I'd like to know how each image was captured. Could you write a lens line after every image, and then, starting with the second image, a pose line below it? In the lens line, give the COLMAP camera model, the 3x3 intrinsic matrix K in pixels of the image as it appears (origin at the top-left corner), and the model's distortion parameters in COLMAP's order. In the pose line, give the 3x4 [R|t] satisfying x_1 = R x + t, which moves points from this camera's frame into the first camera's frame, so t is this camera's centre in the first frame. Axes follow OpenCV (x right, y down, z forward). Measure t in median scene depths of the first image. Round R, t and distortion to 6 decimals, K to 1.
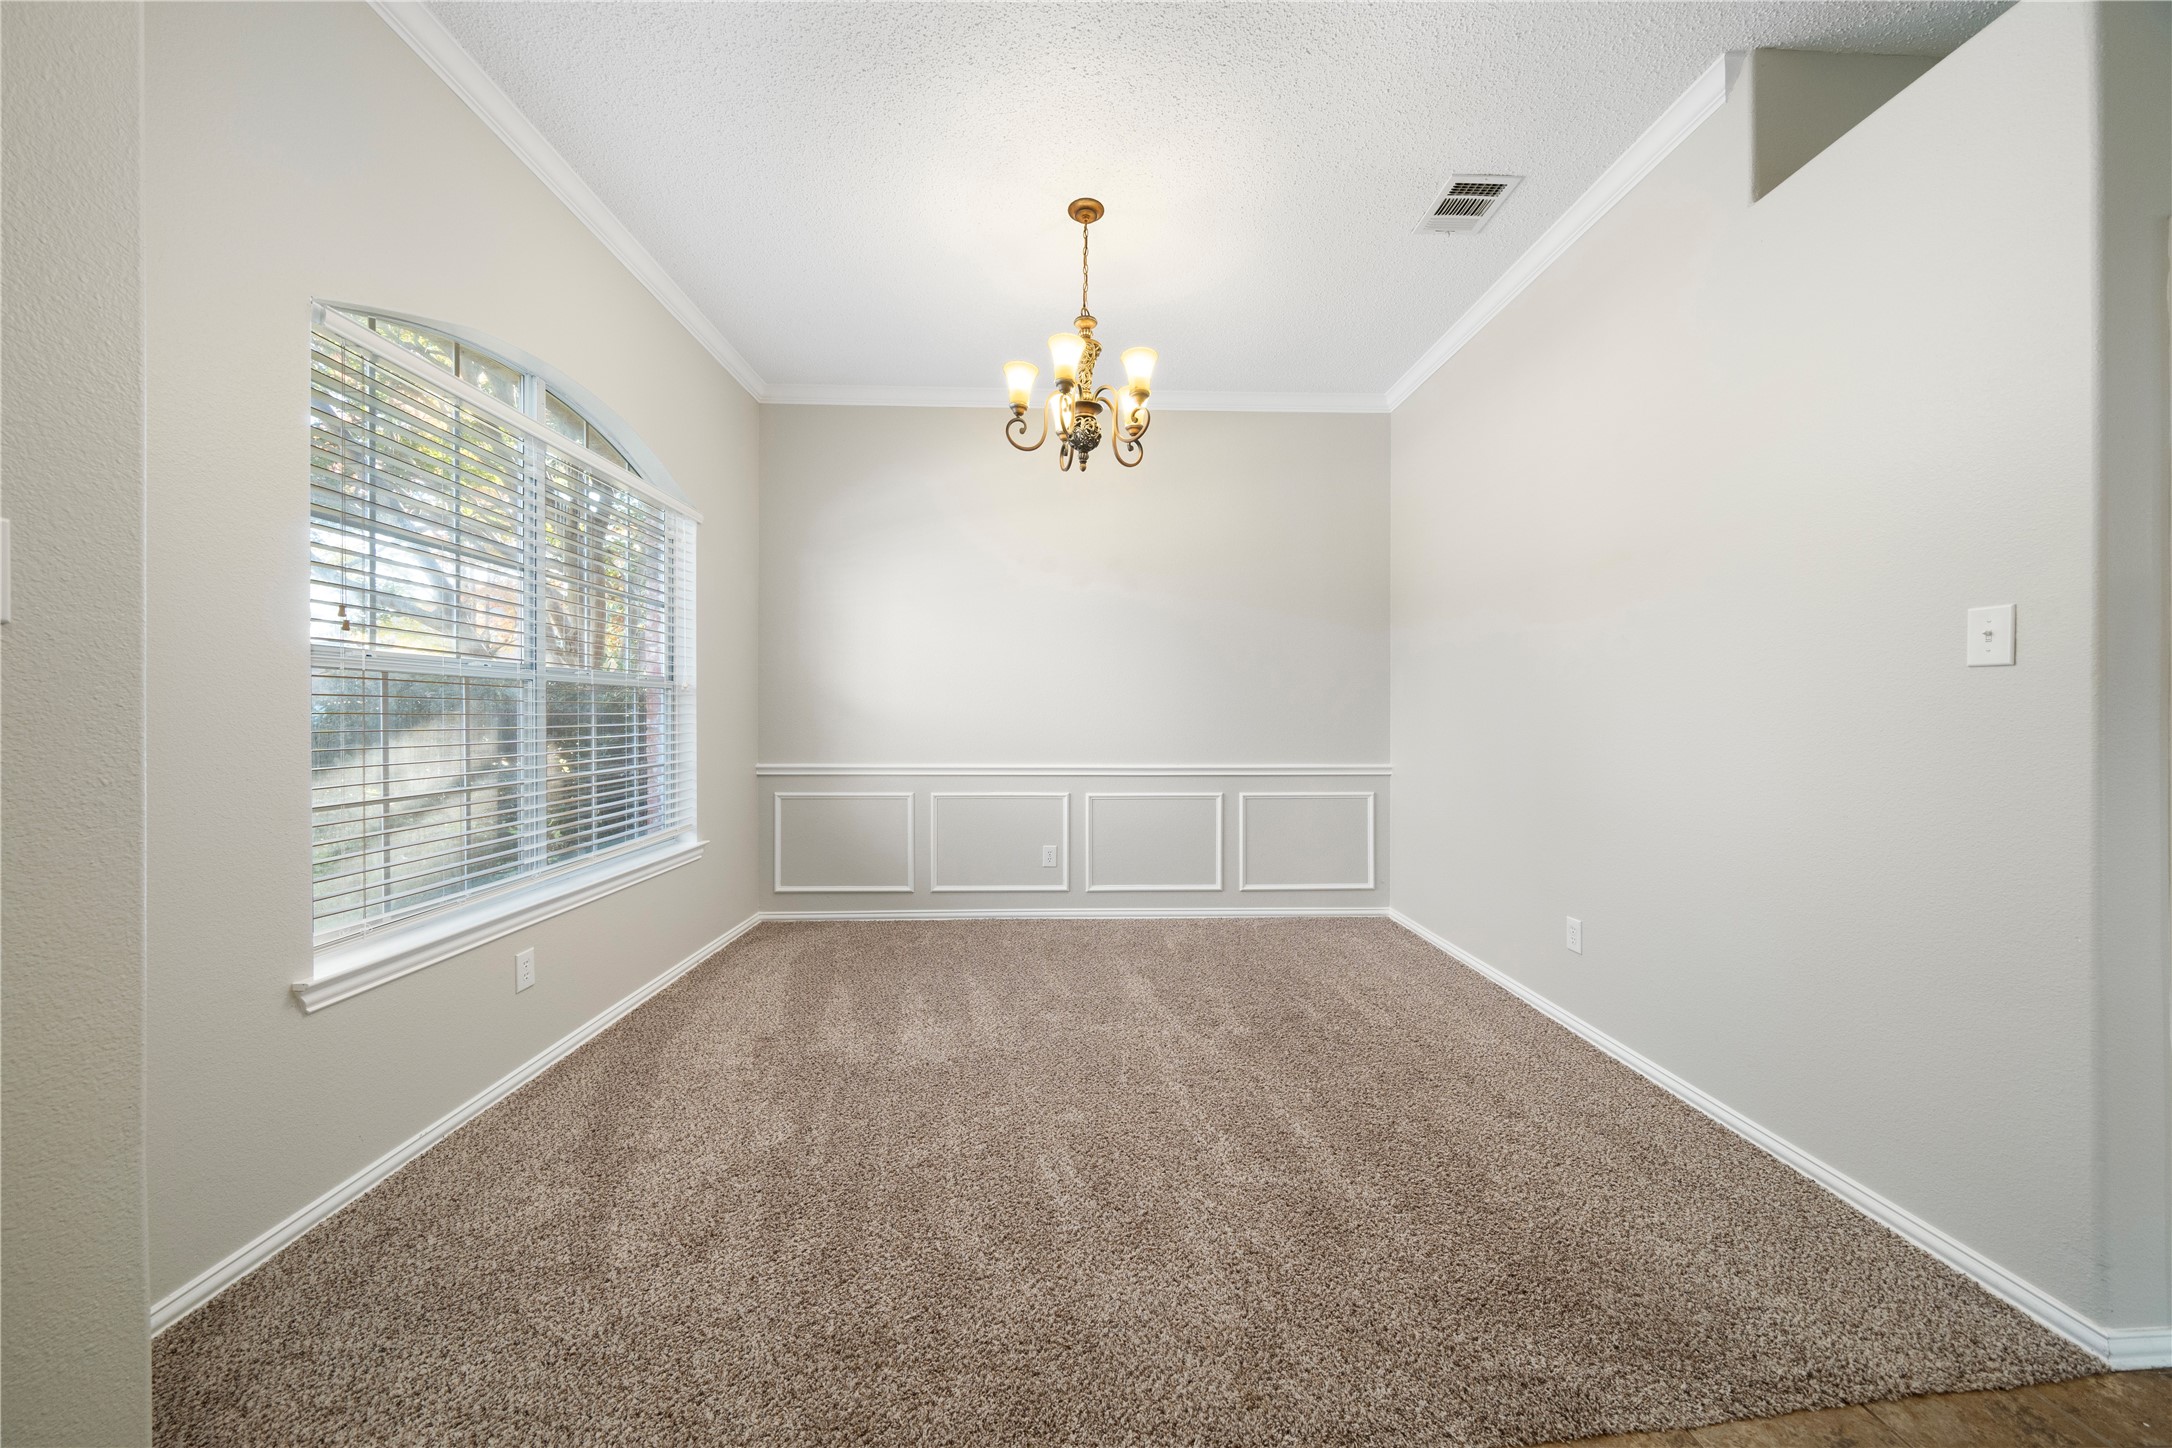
lens RADIAL K [[751.7, 0, 1086.0], [0, 751.7, 724.0], [0, 0, 1]] dist [-0.004145, -0.000076]
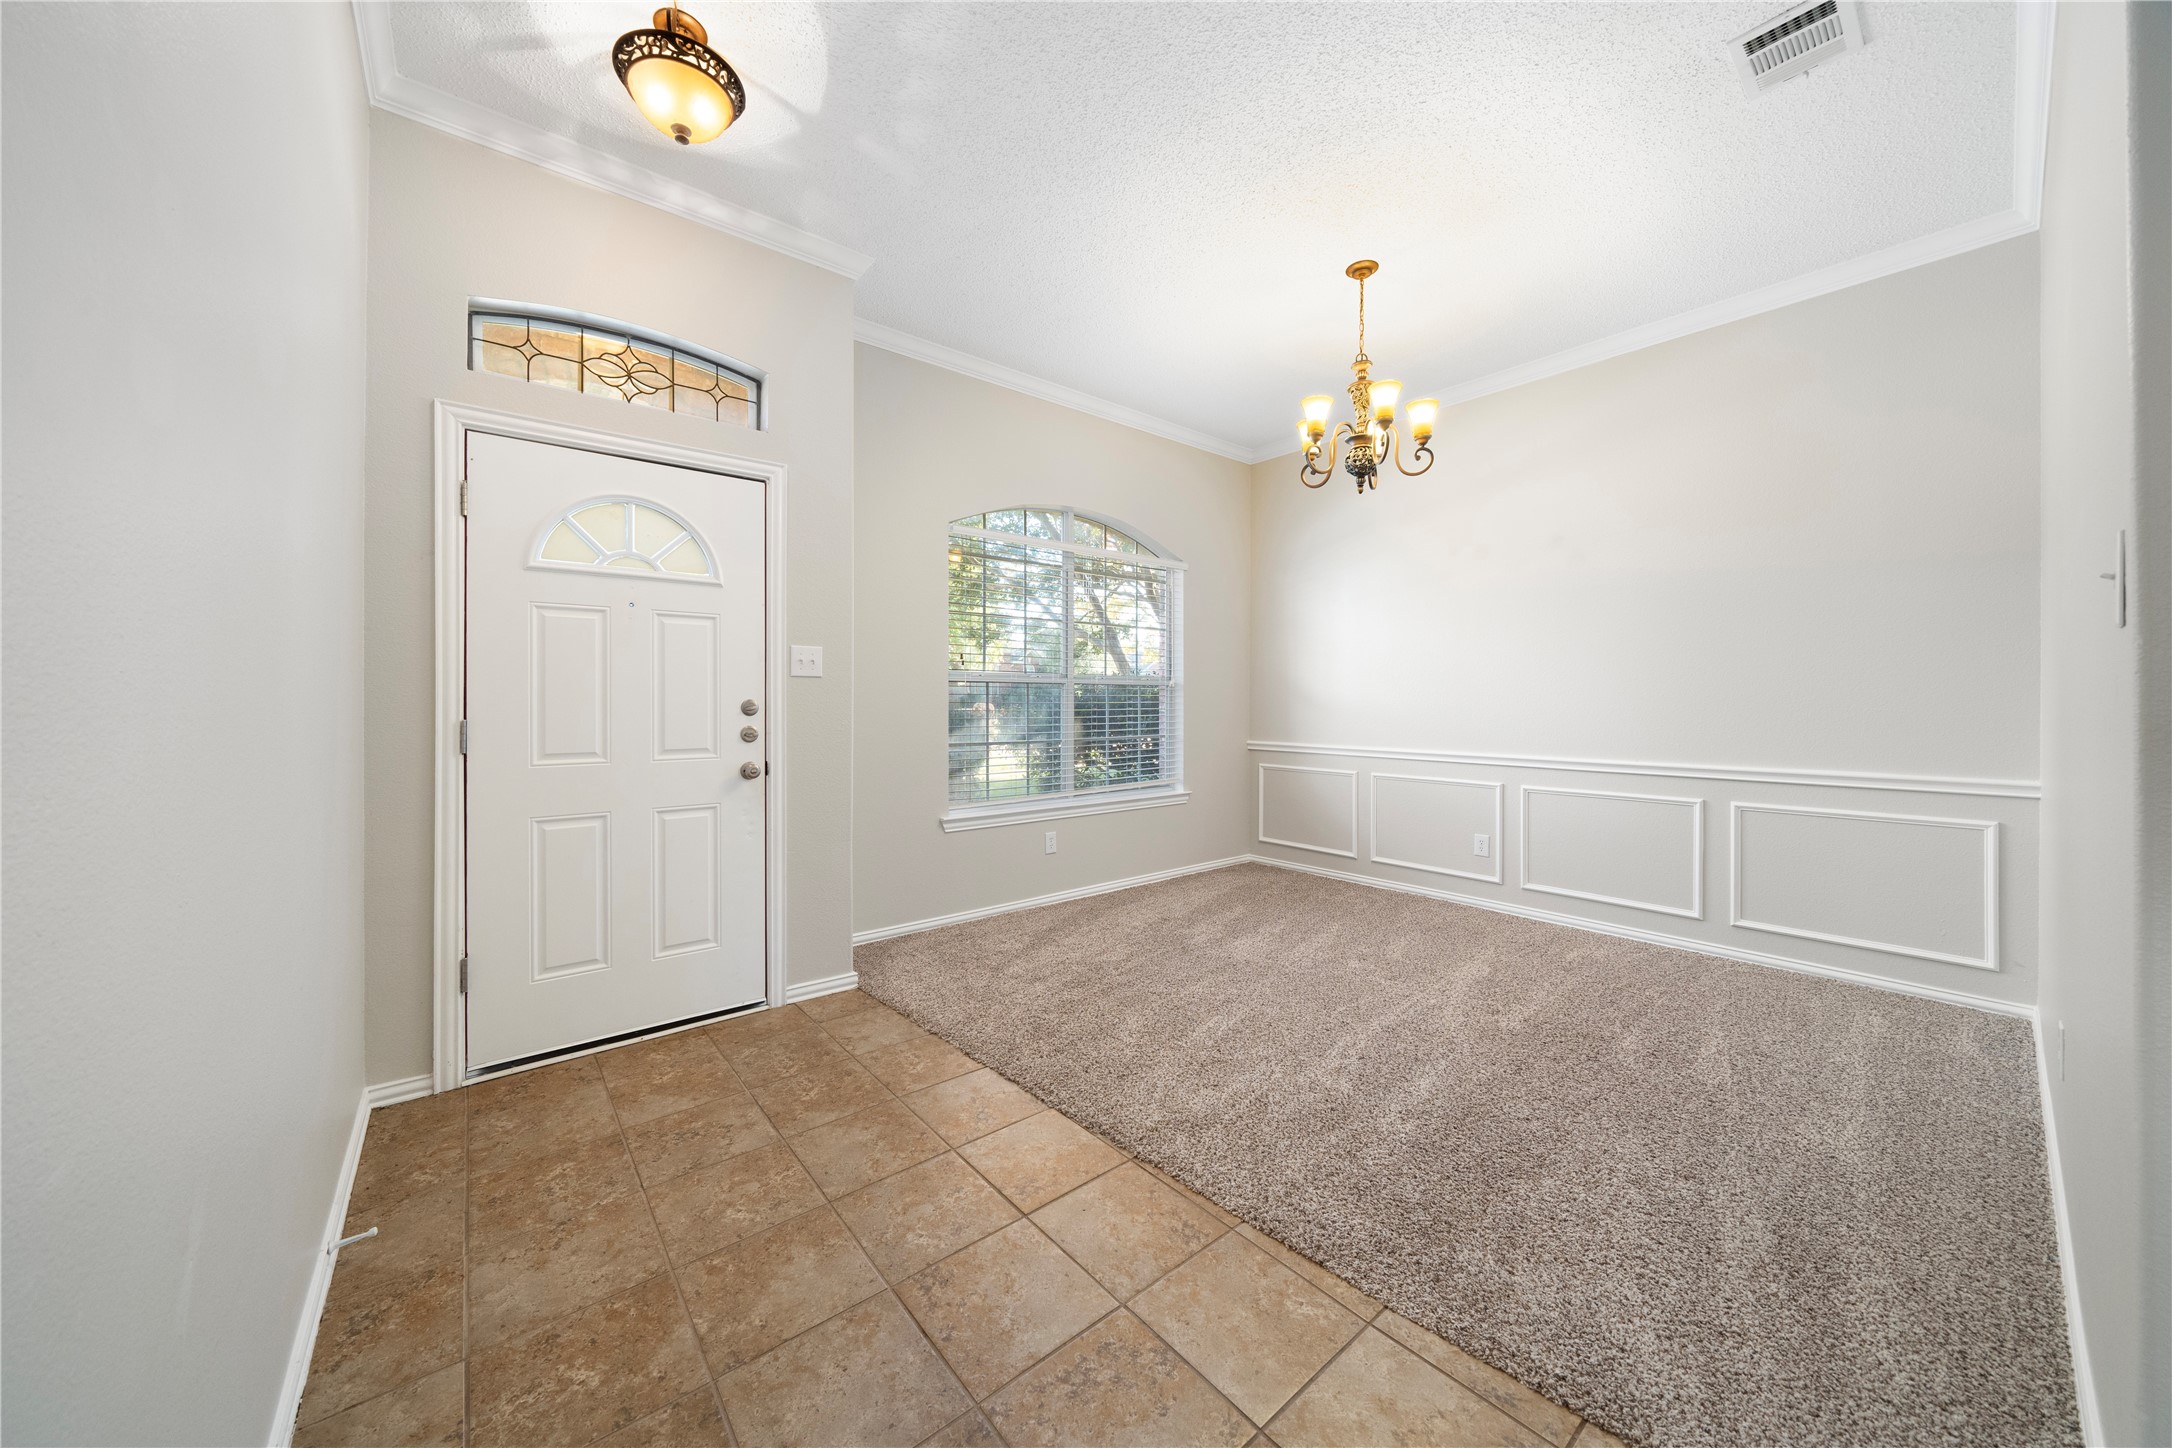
lens RADIAL K [[761.8, 0, 1074.4], [0, 761.8, 711.3], [0, 0, 1]] dist [-0.002540, -0.000050]
pose [[0.598605, 0.009364, -0.800989, 0.626165], [-0.010601, 0.999937, 0.003767, 0.000418], [0.800974, 0.006237, 0.598667, -0.053432]]
